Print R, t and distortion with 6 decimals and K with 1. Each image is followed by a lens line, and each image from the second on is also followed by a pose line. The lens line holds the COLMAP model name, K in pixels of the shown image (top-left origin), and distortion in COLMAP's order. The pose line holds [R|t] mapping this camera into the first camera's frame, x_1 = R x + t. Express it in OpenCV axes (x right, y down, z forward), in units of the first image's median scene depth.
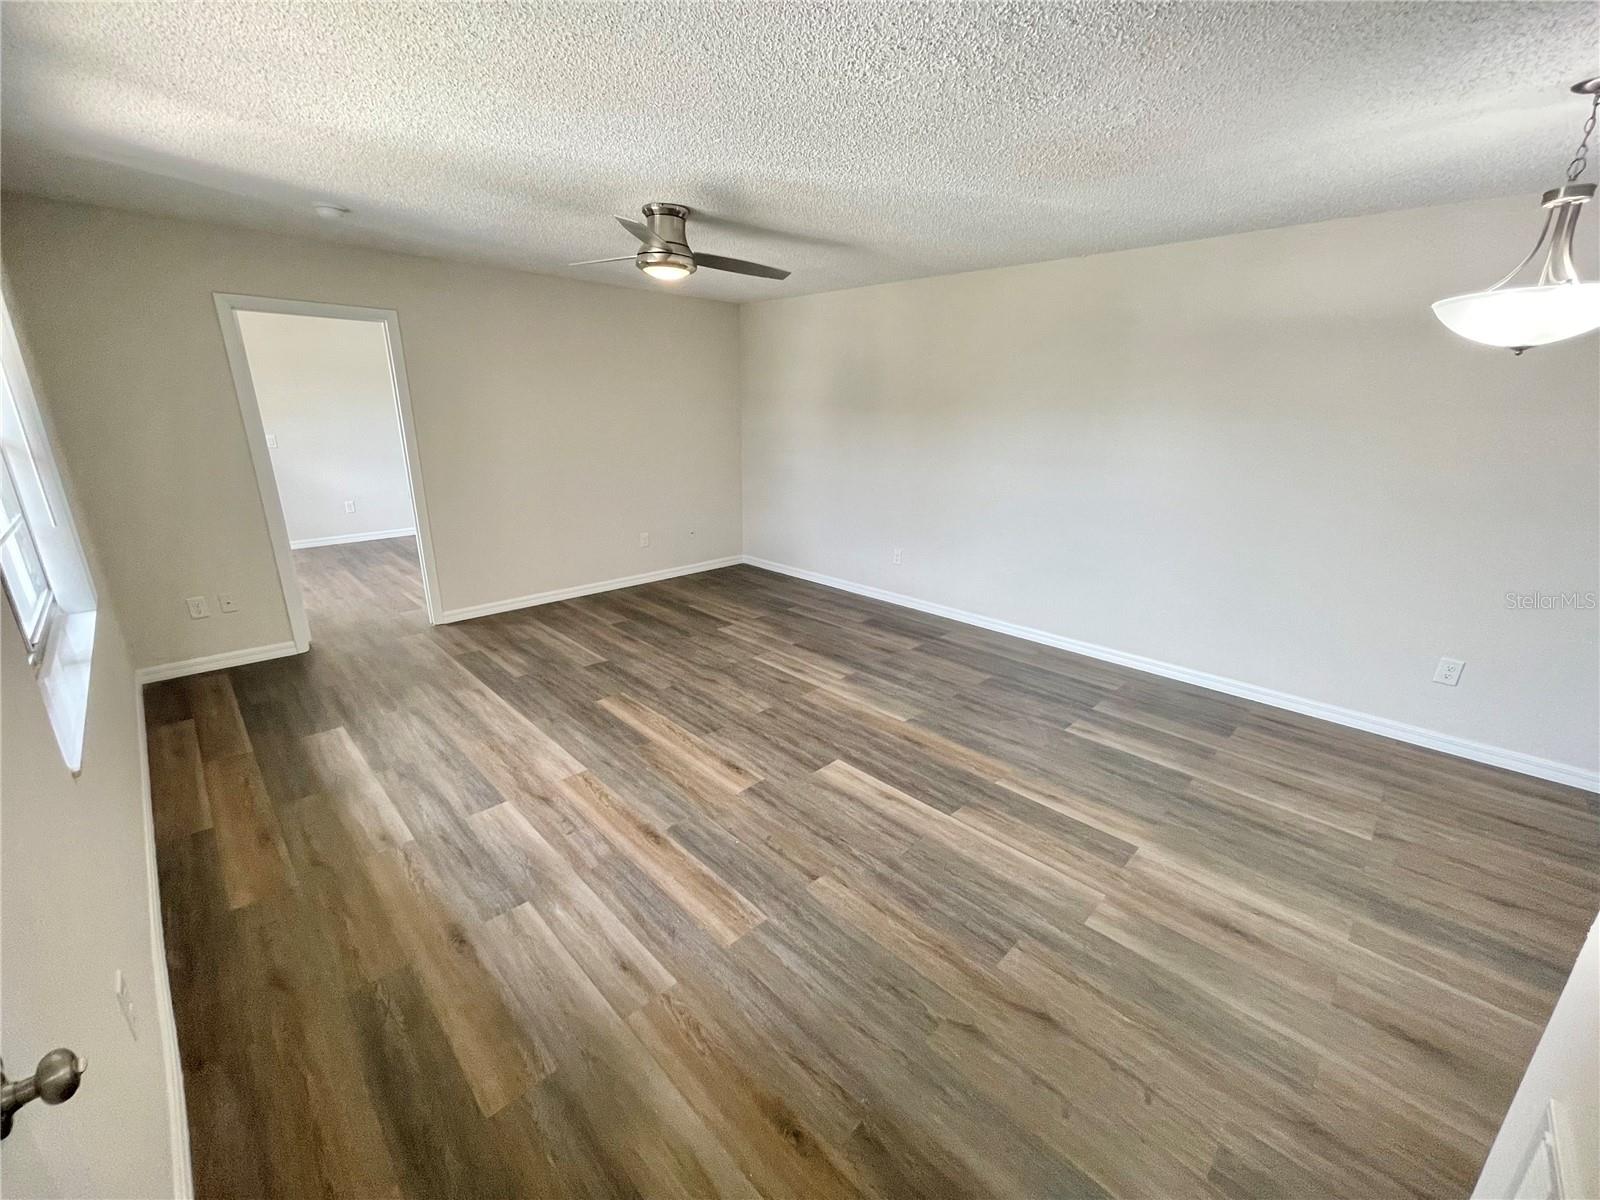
lens RADIAL K [[644.8, 0, 794.7], [0, 644.8, 603.9], [0, 0, 1]] dist [0.000007, -0.000557]
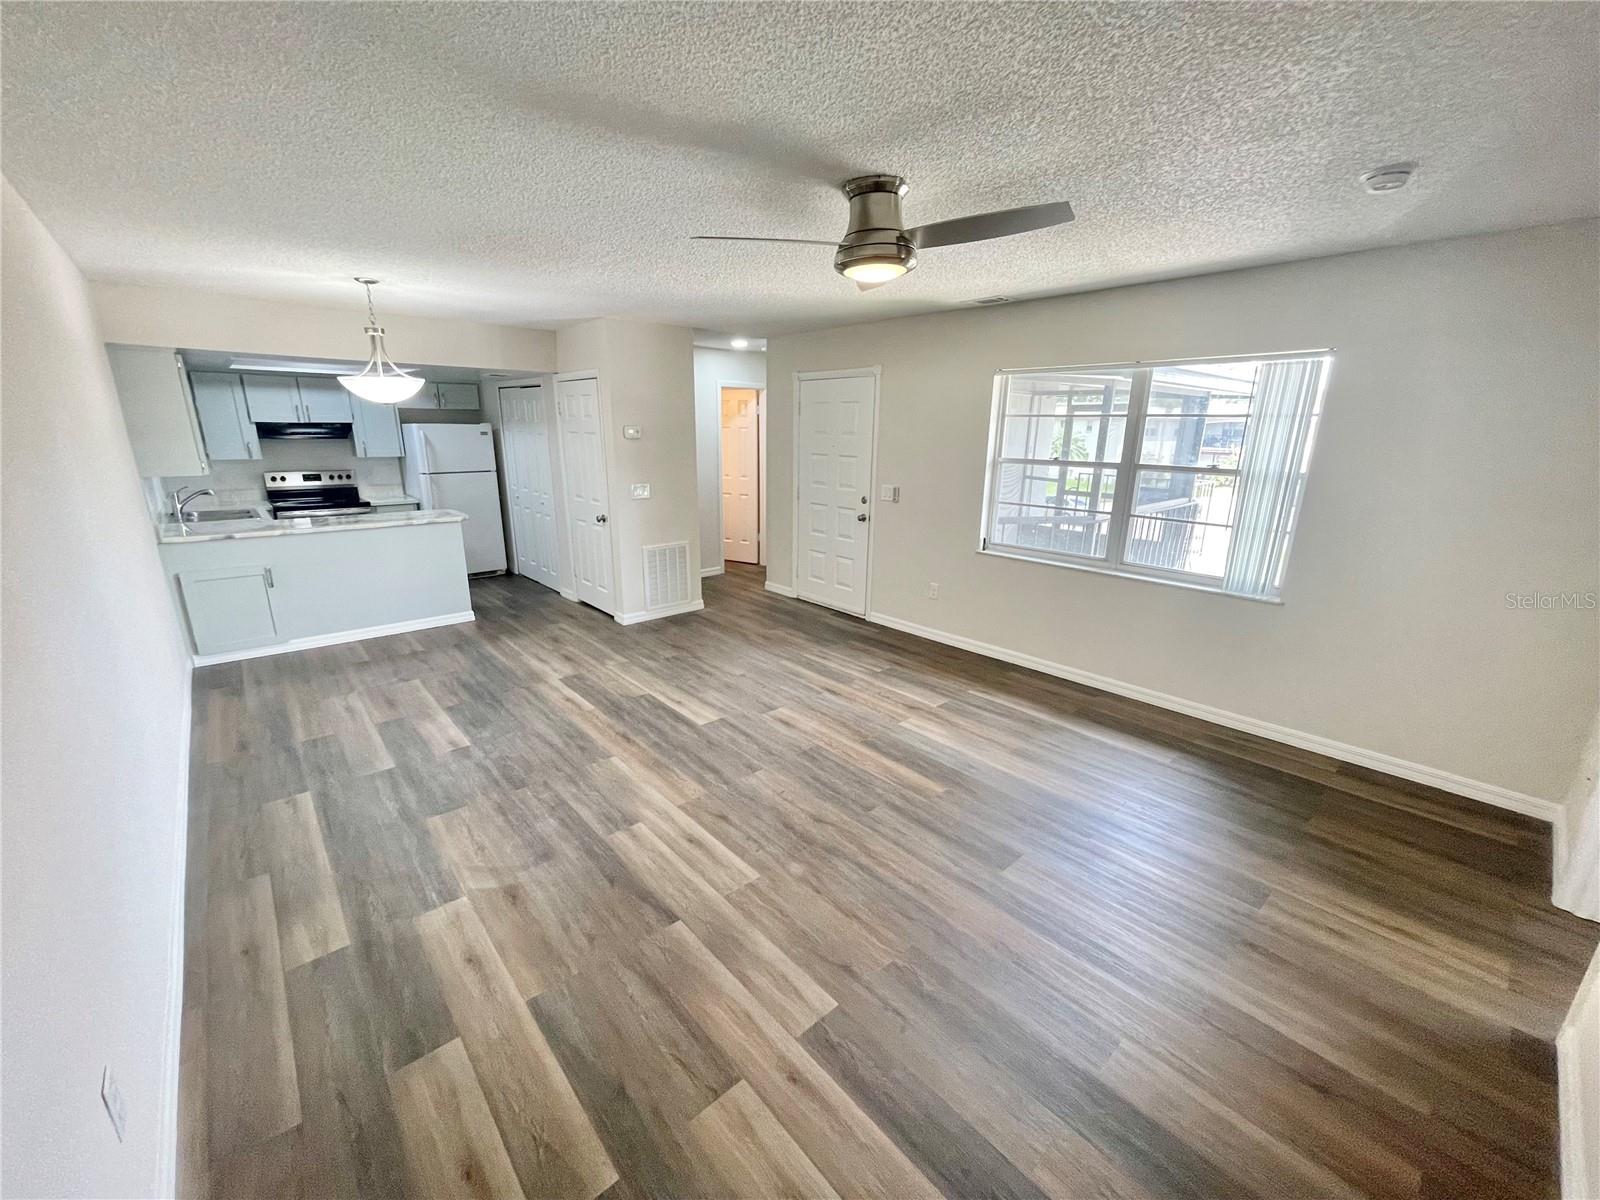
lens RADIAL K [[644.8, 0, 794.7], [0, 644.8, 603.9], [0, 0, 1]] dist [0.000007, -0.000557]
pose [[-0.998298, -0.033767, 0.047547, -0.154345], [-0.002638, 0.840627, 0.541608, -0.589193], [-0.058258, 0.540561, -0.839285, 1.802909]]
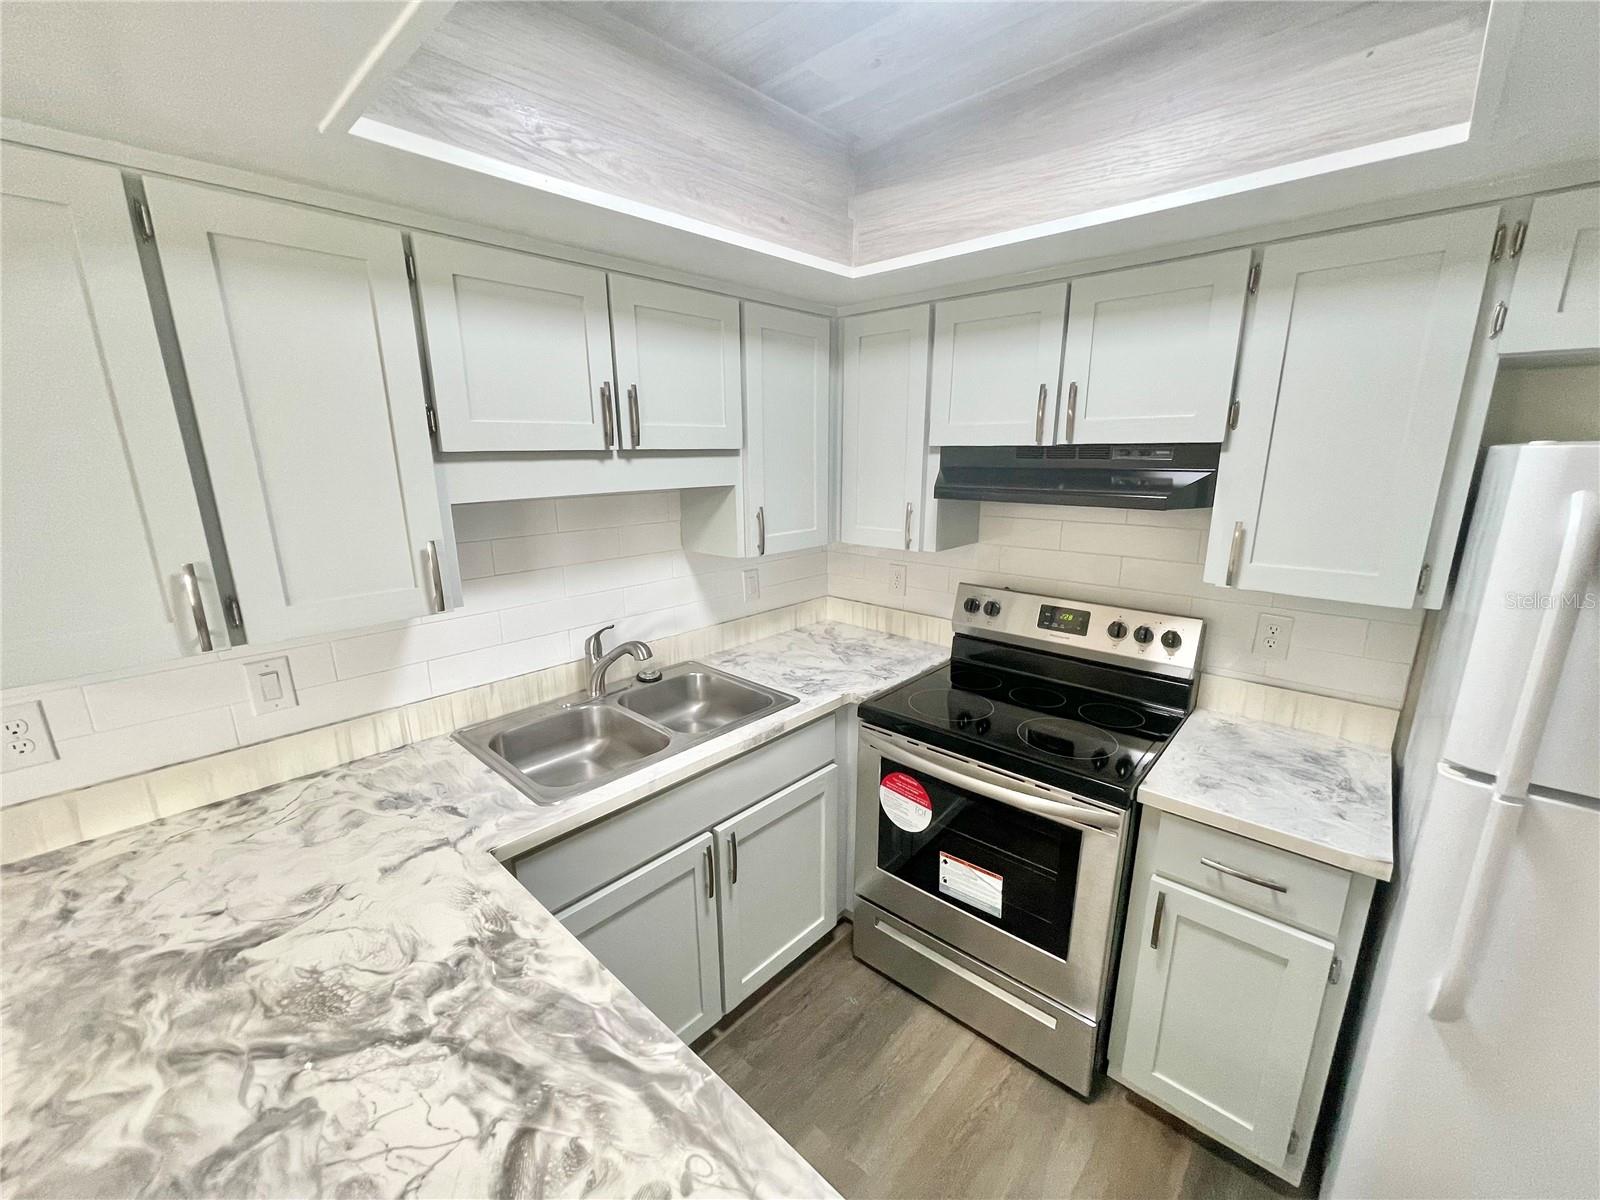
lens RADIAL K [[644.8, 0, 794.7], [0, 644.8, 603.9], [0, 0, 1]] dist [0.000007, -0.000557]
pose [[-0.044249, -0.242193, 0.969219, 0.886505], [0.304921, 0.920600, 0.243965, -0.063126], [-0.951349, 0.306330, 0.033114, 0.176702]]
